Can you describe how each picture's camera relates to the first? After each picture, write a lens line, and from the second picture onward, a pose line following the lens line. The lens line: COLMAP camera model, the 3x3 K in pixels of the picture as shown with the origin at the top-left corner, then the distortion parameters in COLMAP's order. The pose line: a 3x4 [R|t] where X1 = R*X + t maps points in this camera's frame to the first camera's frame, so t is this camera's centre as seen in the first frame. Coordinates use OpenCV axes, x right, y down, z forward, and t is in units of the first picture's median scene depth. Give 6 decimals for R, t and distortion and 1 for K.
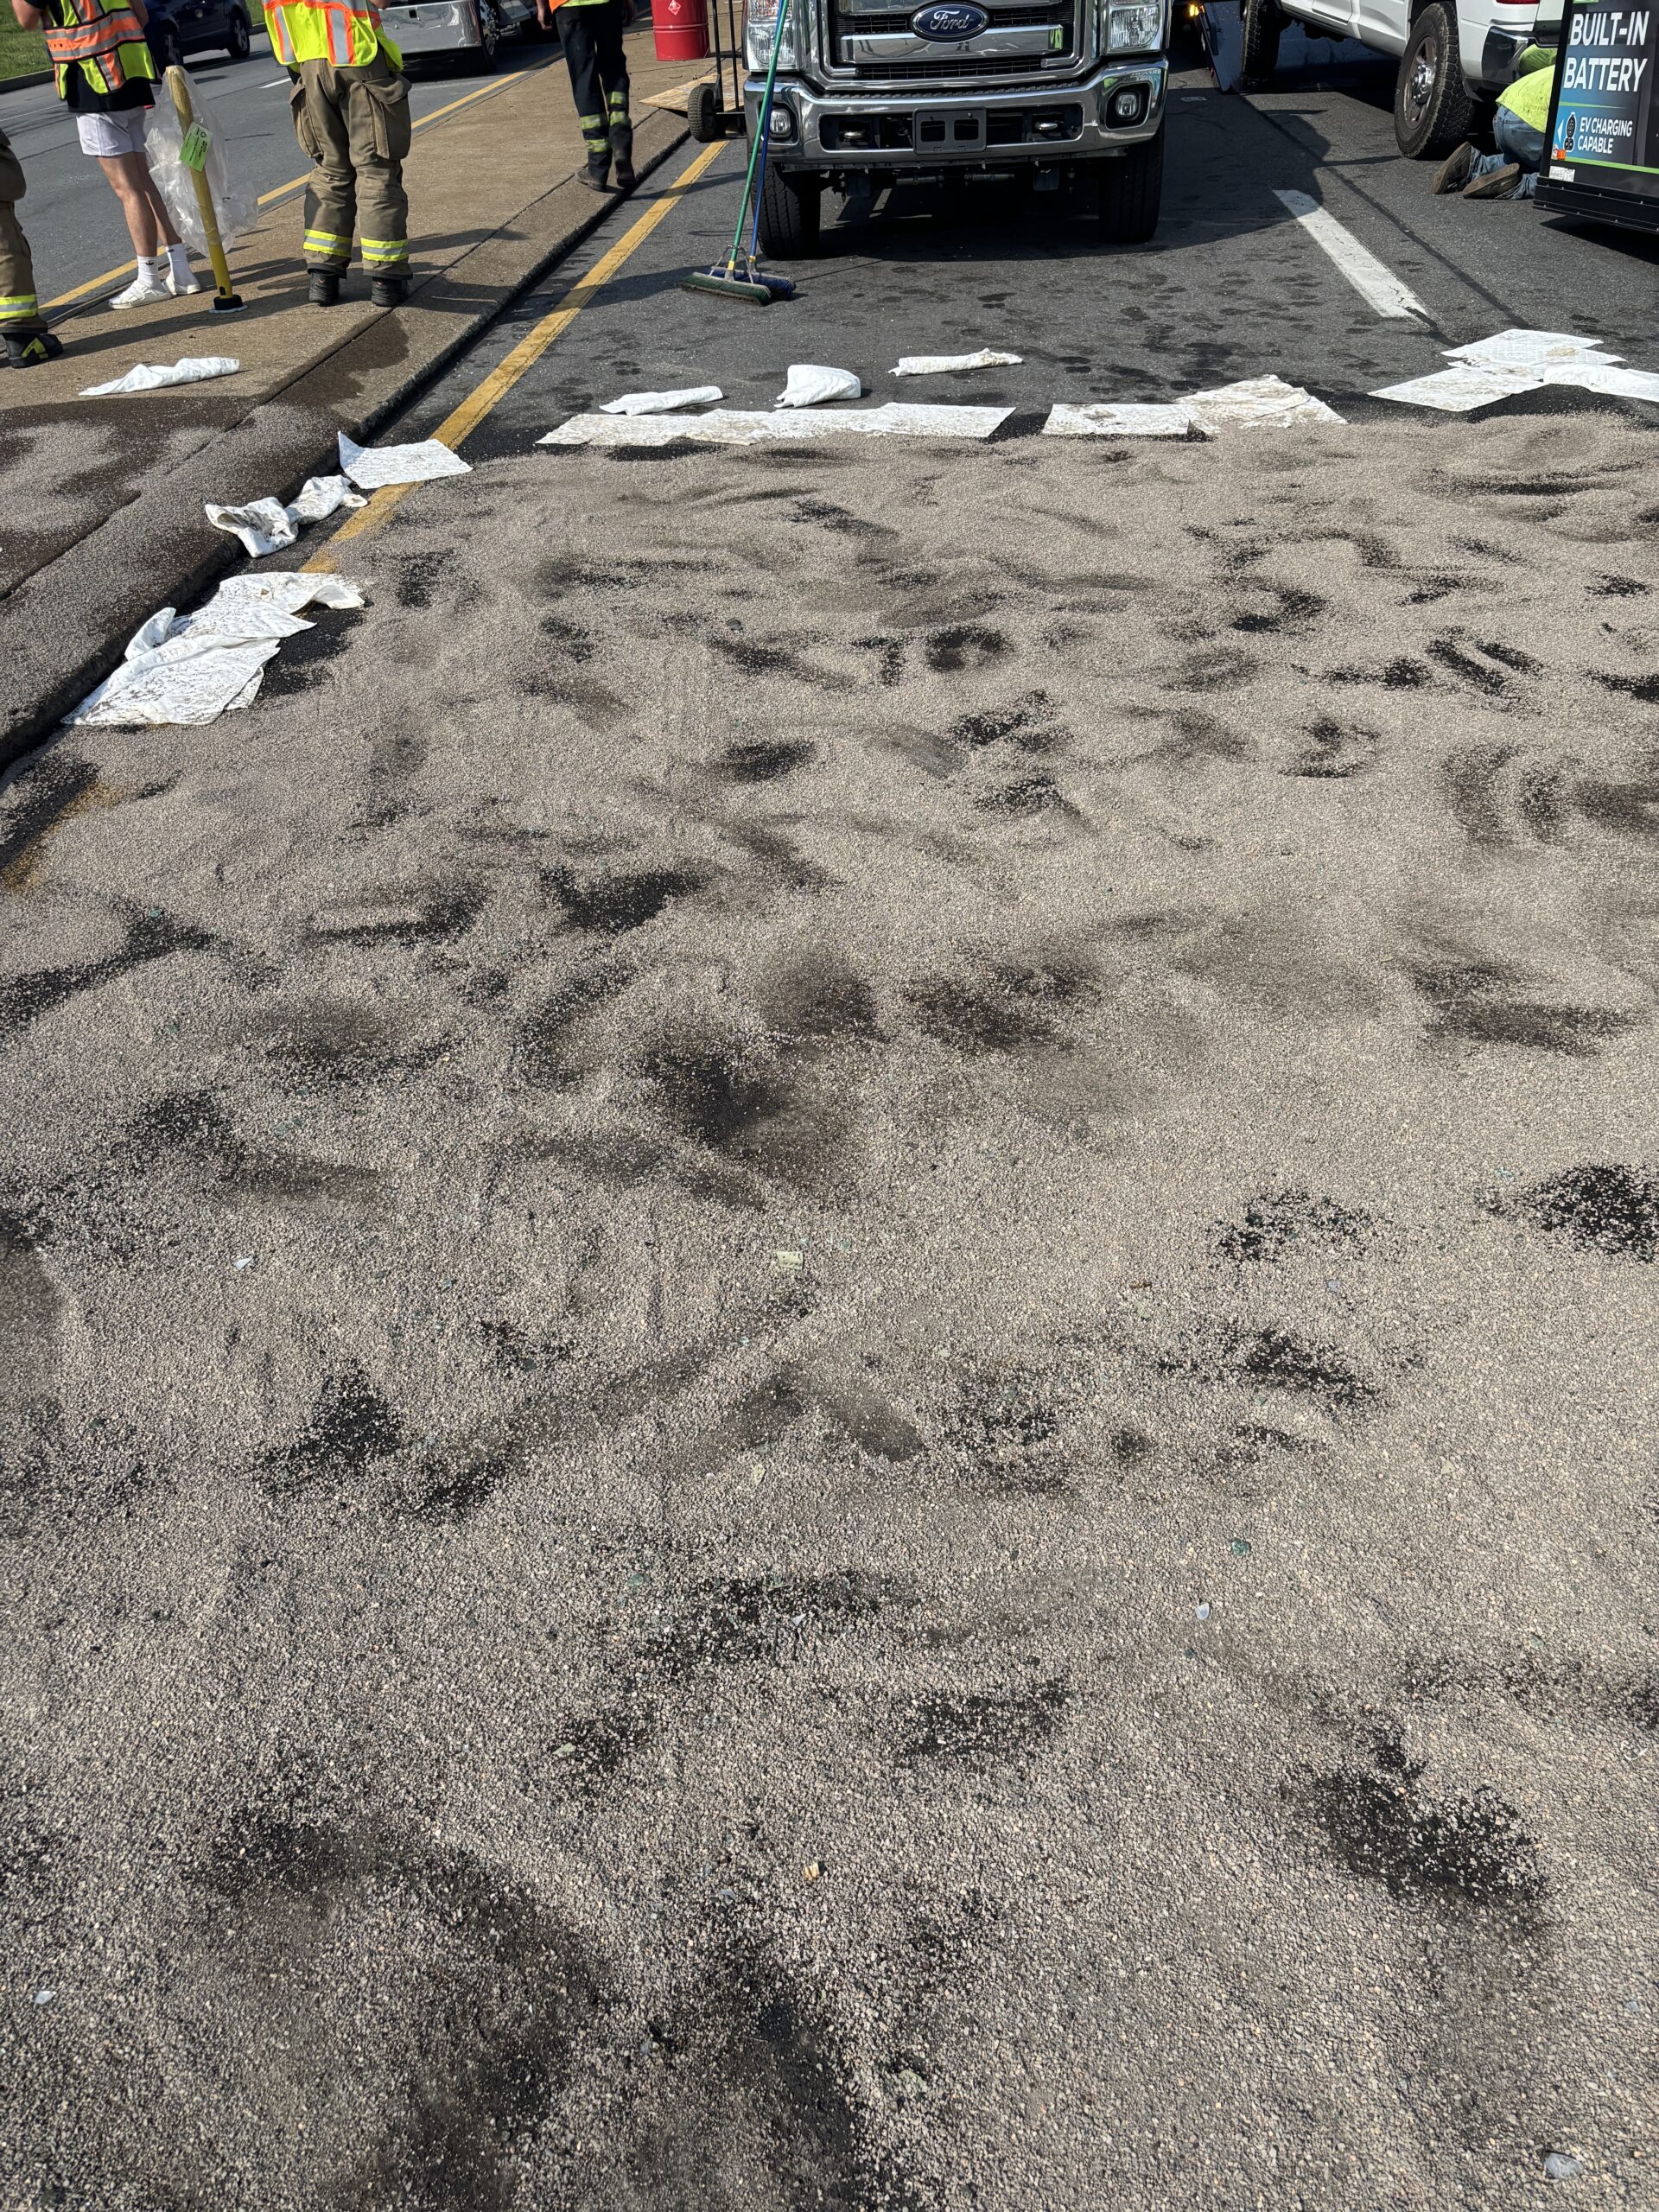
lens RADIAL K [[1673.3, 0, 843.5], [0, 1673.3, 1079.0], [0, 0, 1]] dist [0.045016, -0.045072]
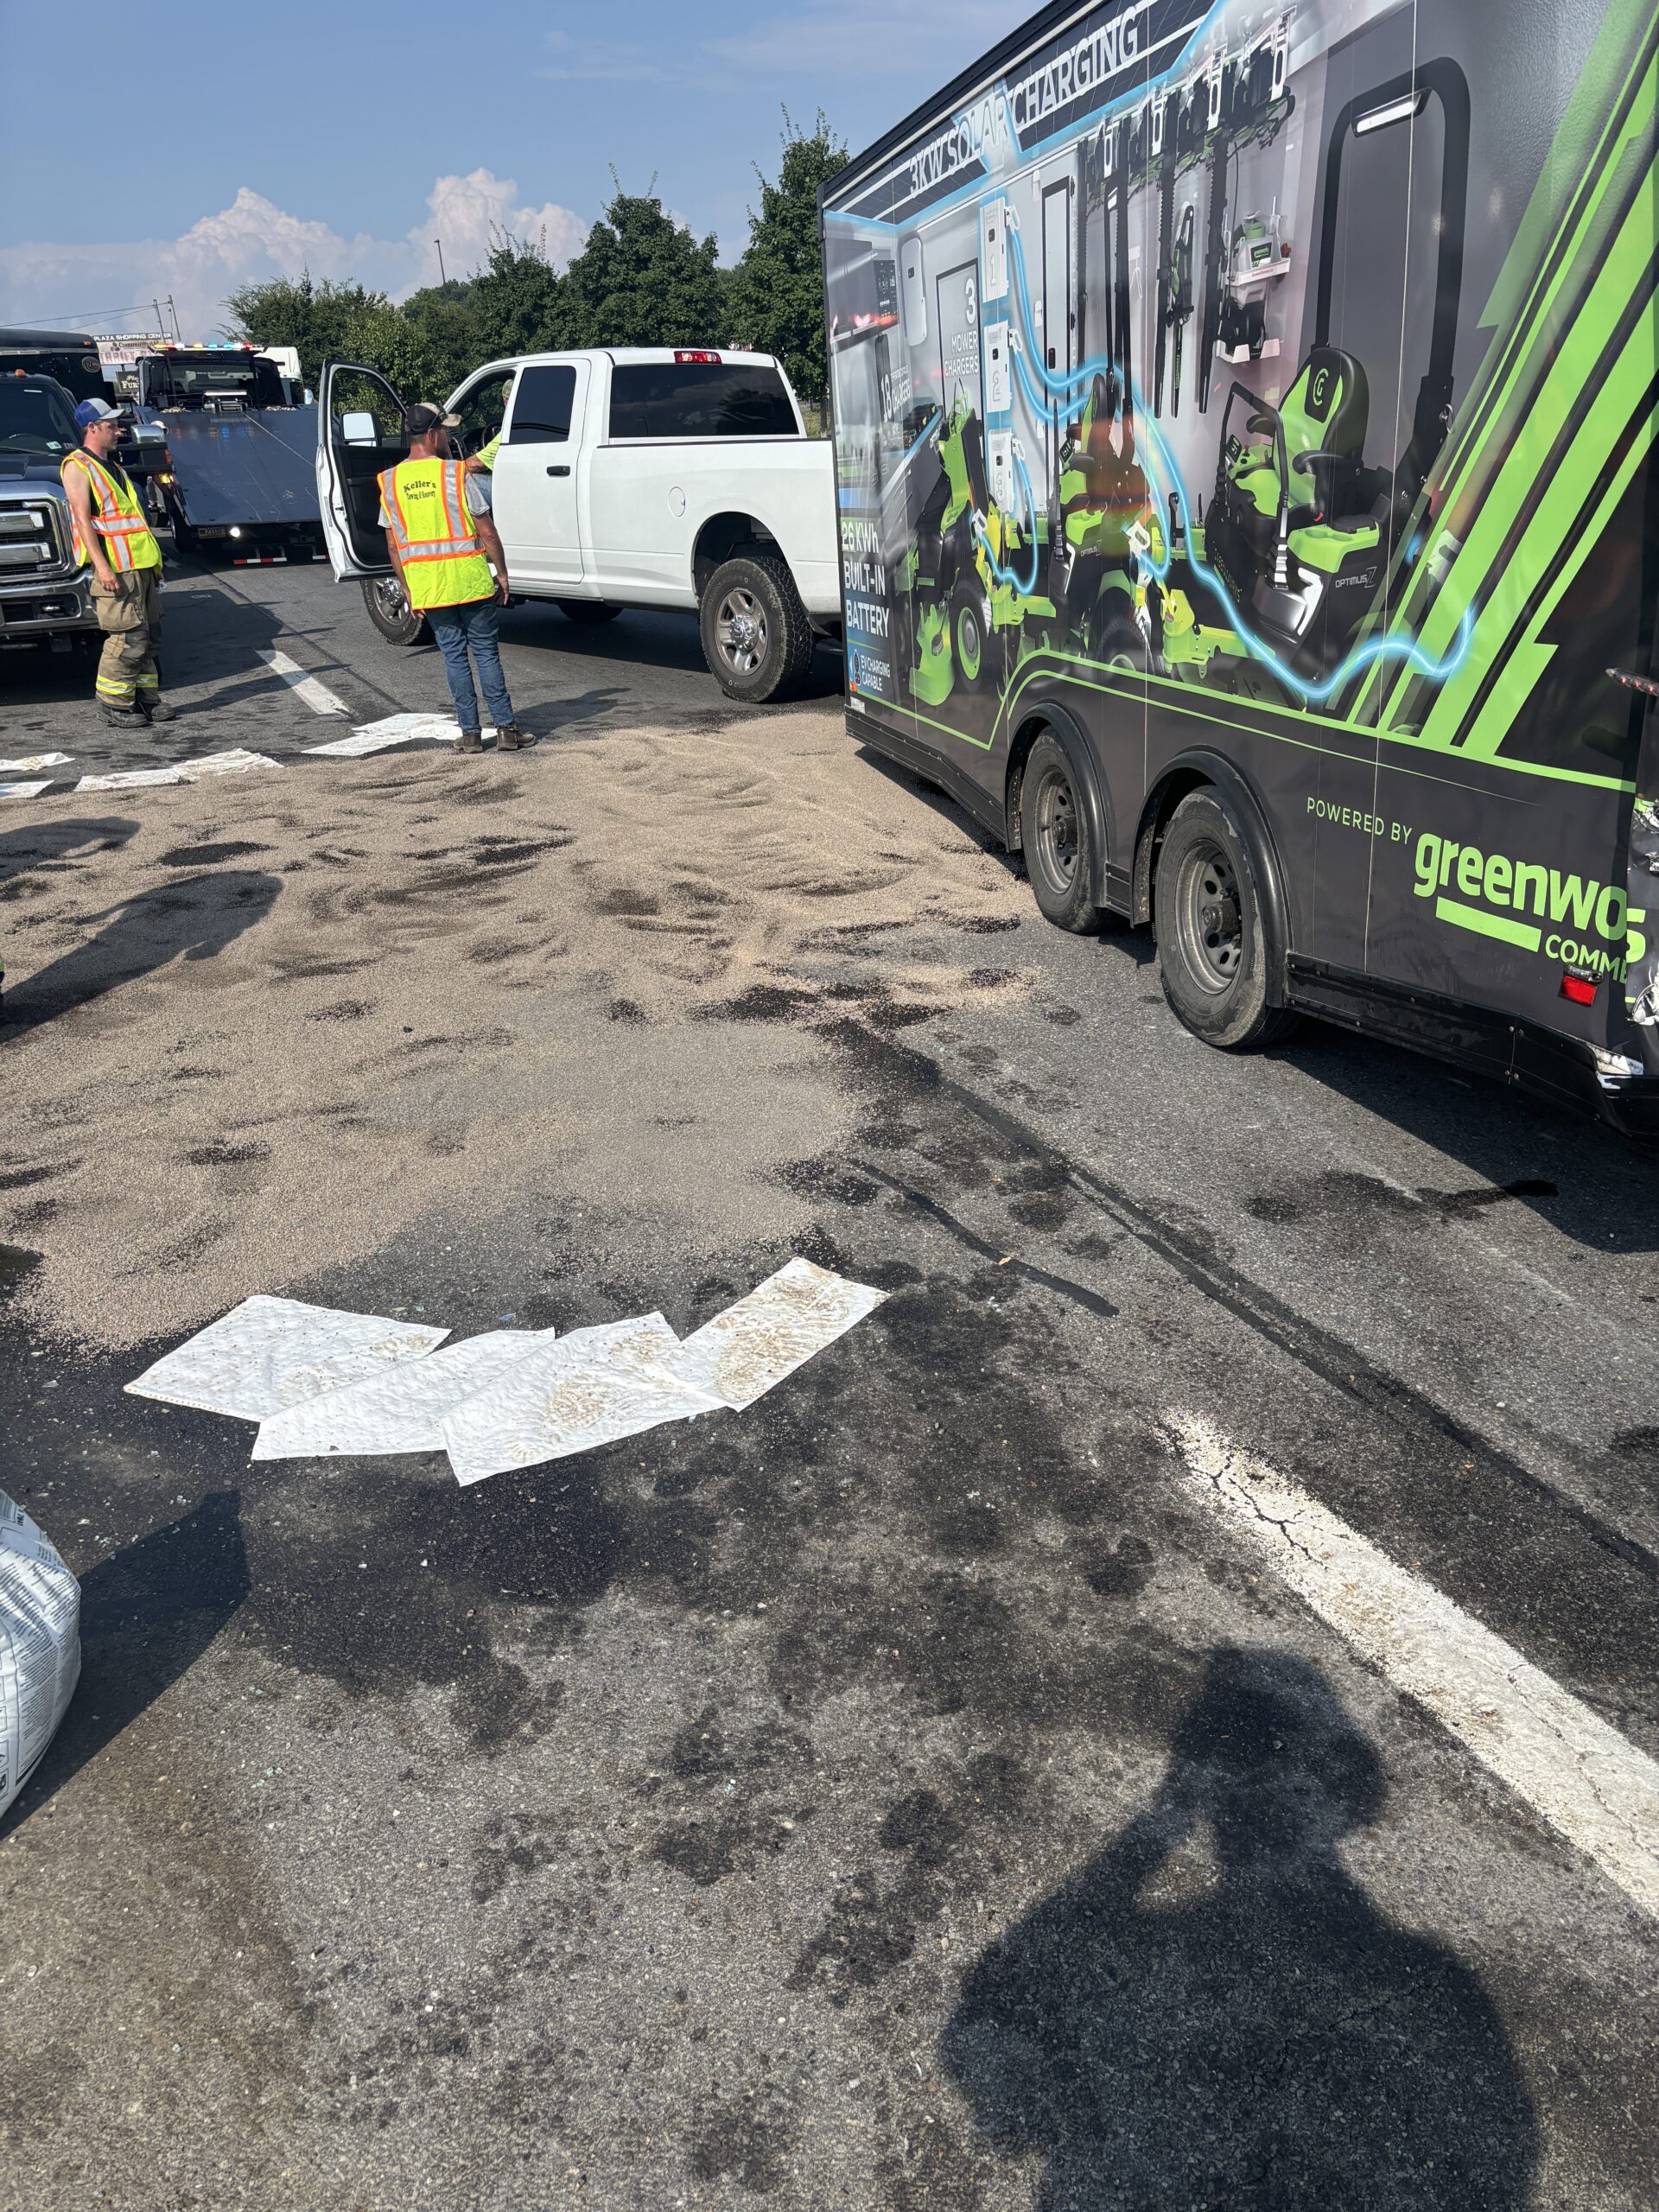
lens RADIAL K [[1673.3, 0, 834.0], [0, 1673.3, 1138.7], [0, 0, 1]] dist [0.045016, -0.045072]
pose [[0.883409, -0.177242, 0.433790, 0.014378], [0.267057, 0.951093, -0.155252, 0.335326], [-0.385057, 0.252998, 0.887537, -0.518777]]
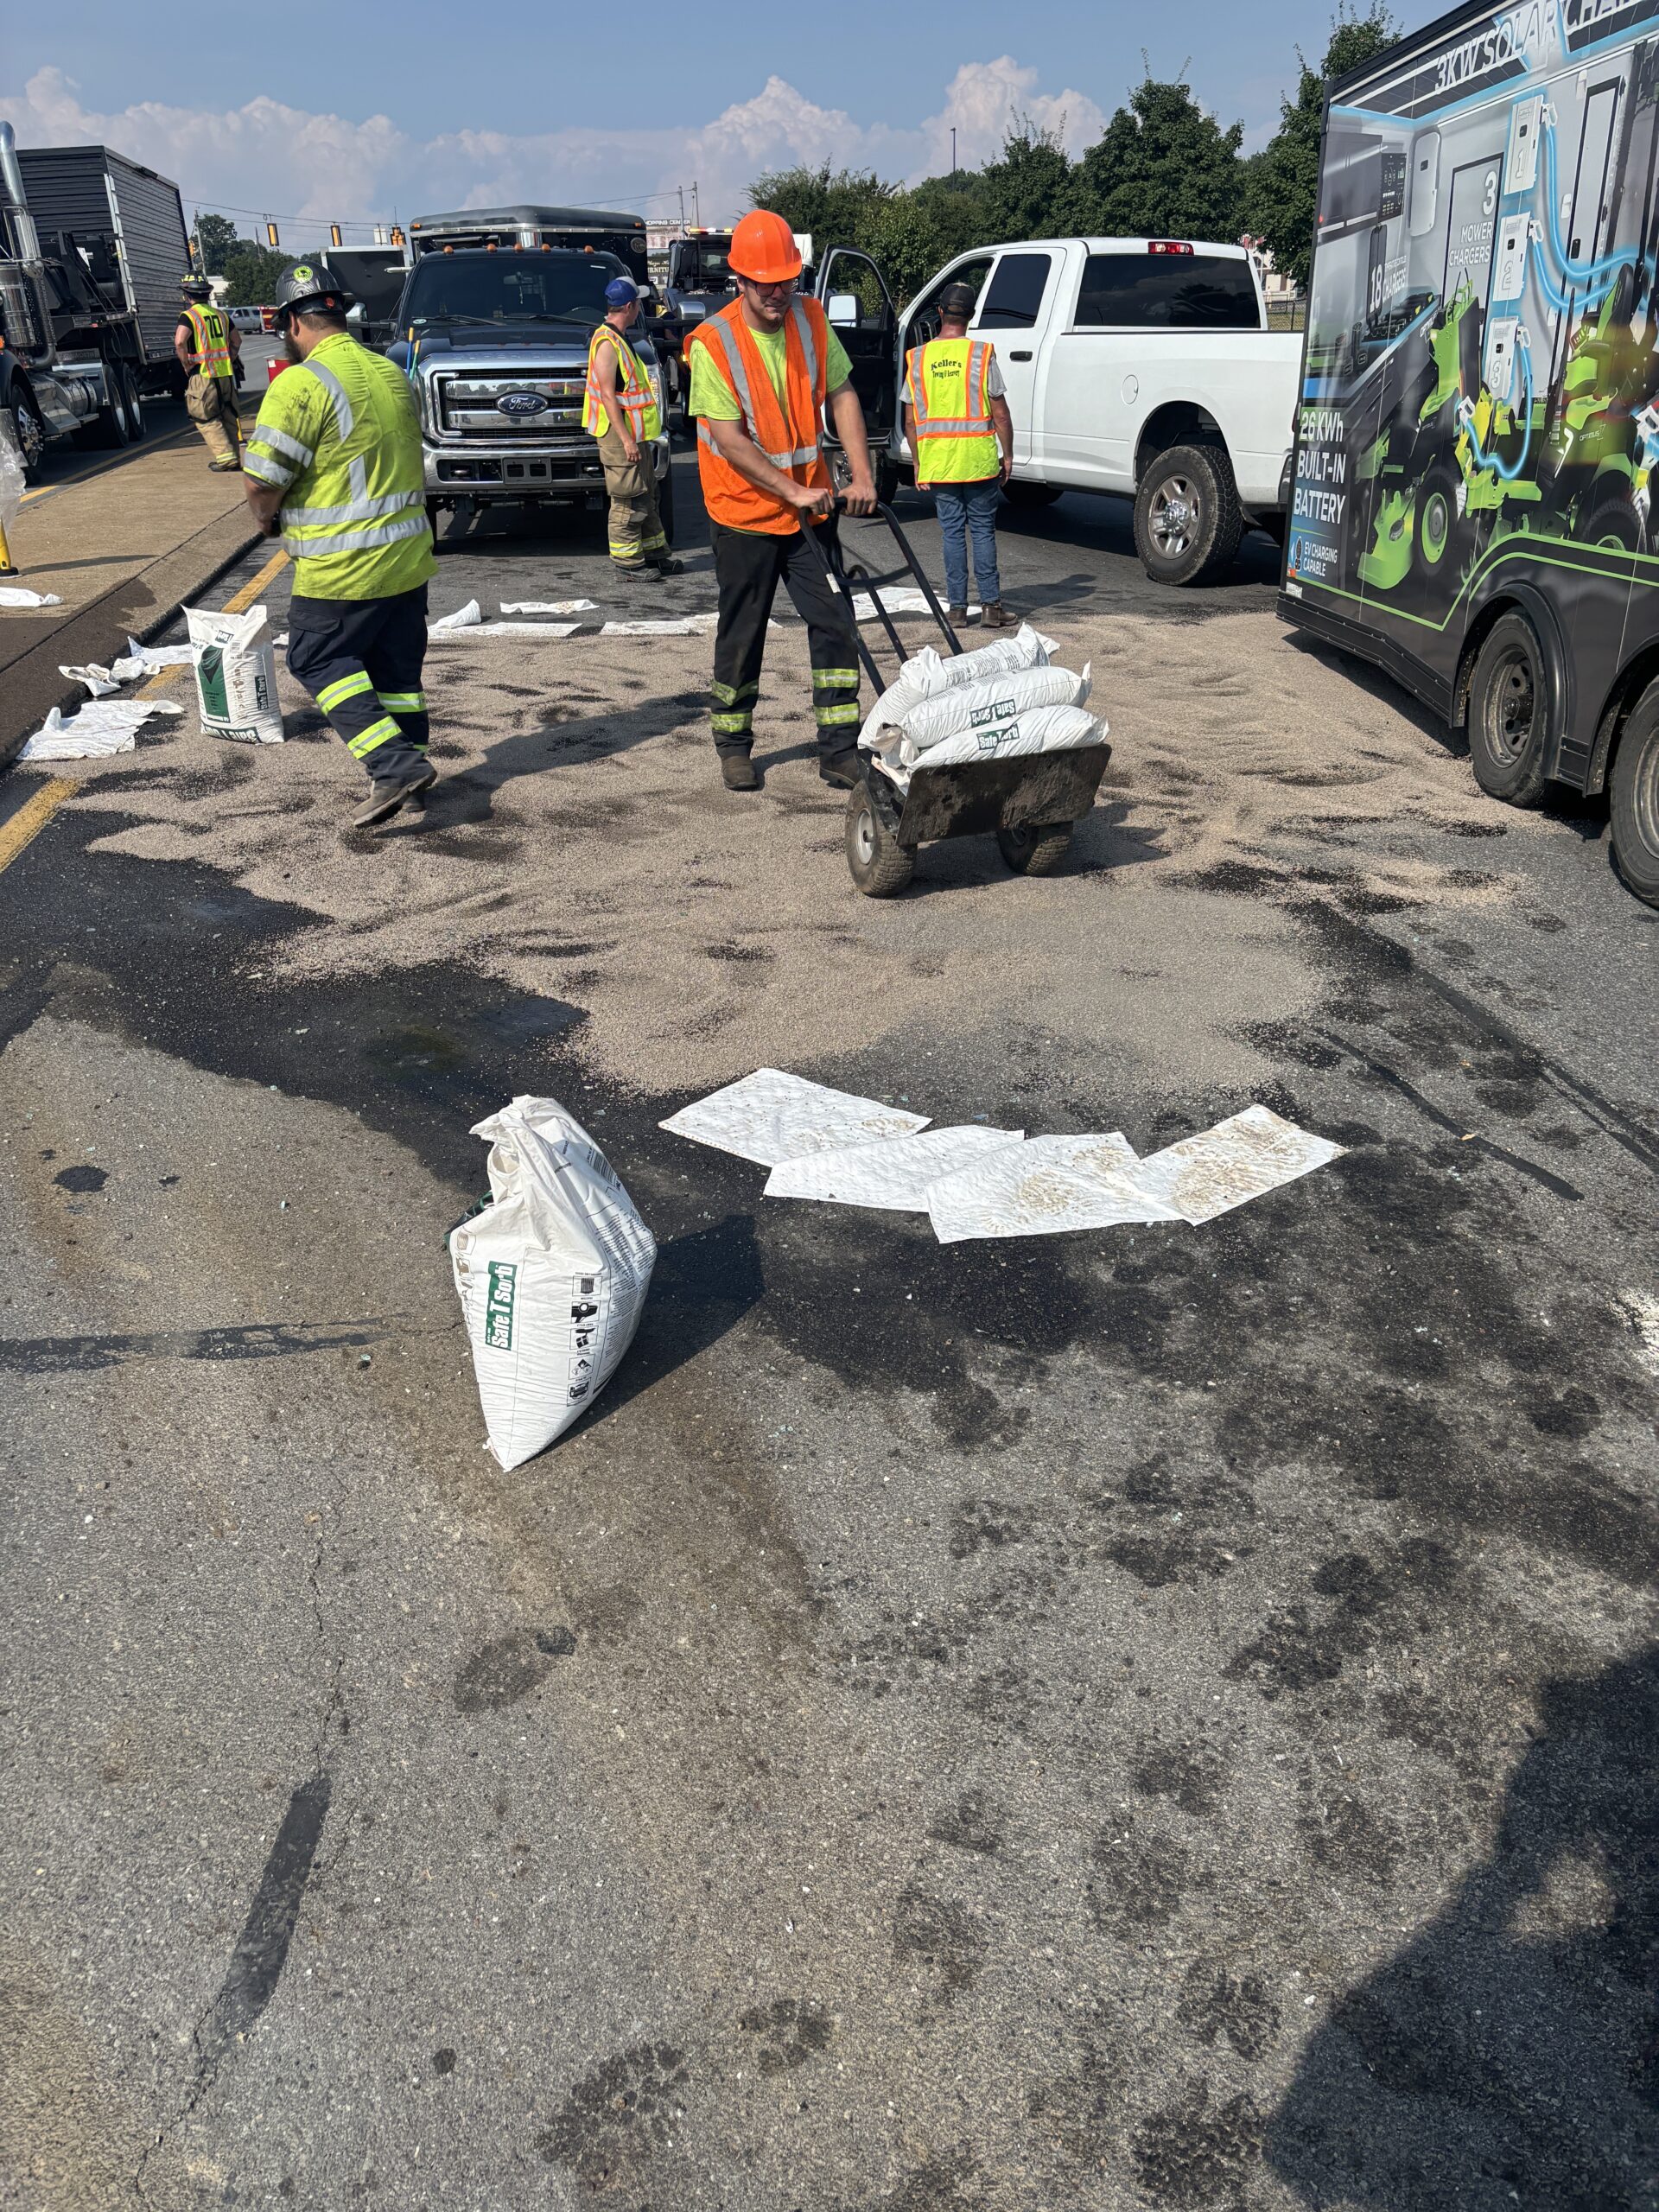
lens RADIAL K [[1673.3, 0, 801.2], [0, 1673.3, 1095.7], [0, 0, 1]] dist [0.045016, -0.045072]
pose [[0.977616, -0.054855, 0.203122, -0.048512], [0.090180, 0.981487, -0.168968, 0.371363], [-0.190093, 0.183503, 0.964464, -0.553431]]
